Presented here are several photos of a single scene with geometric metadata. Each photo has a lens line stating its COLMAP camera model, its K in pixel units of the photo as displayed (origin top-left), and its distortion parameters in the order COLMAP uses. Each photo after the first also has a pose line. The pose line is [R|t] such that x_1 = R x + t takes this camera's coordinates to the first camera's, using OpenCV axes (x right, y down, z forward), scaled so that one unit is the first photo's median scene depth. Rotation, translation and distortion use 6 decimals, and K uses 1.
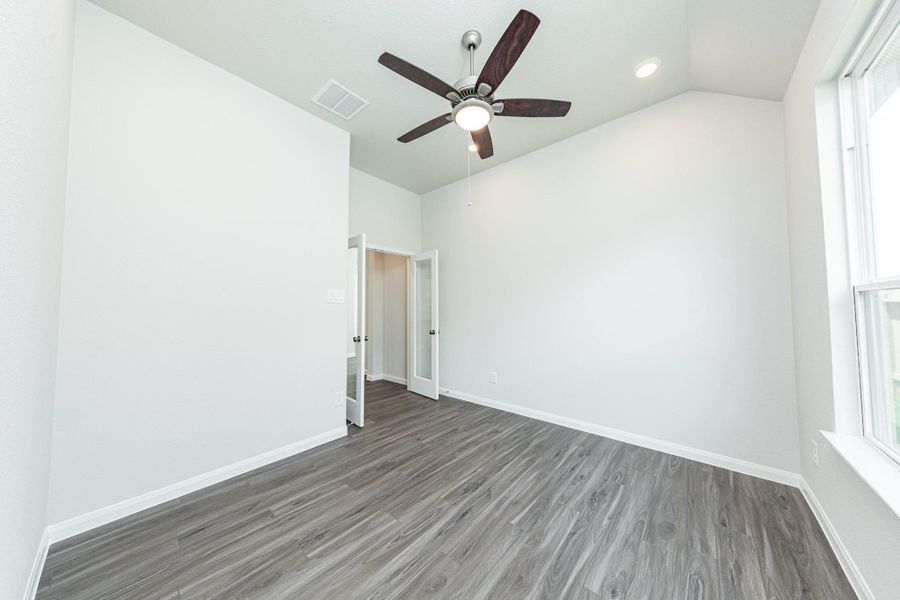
lens RADIAL K [[334.2, 0, 448.9], [0, 334.2, 288.7], [0, 0, 1]] dist [0.008858, 0.000167]
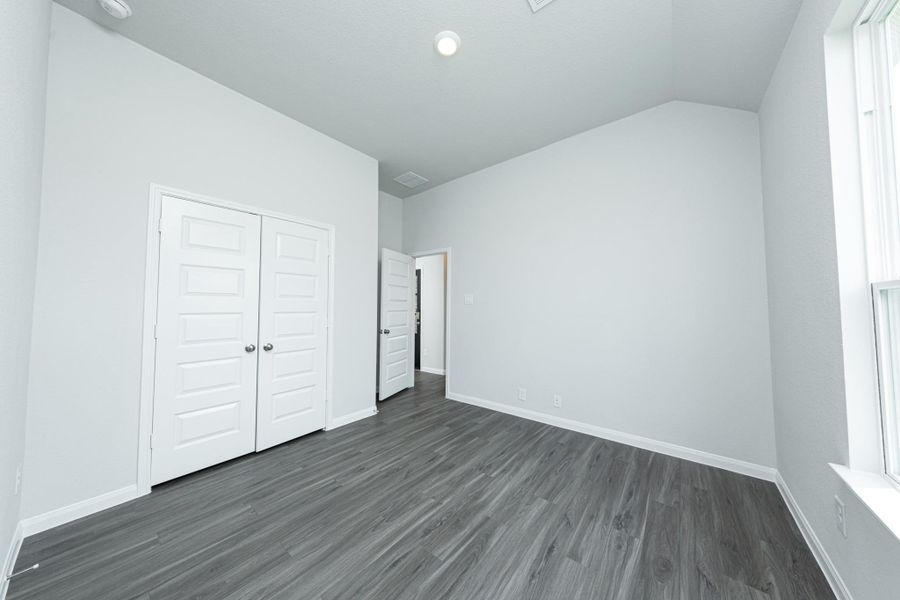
lens RADIAL K [[281.6, 0, 453.0], [0, 281.6, 295.4], [0, 0, 1]] dist [0.005369, -0.000091]
pose [[0.999380, 0.000203, -0.035204, 0.164420], [0.000284, 0.999905, 0.013816, 0.010991], [0.035203, -0.013817, 0.999285, 0.211141]]
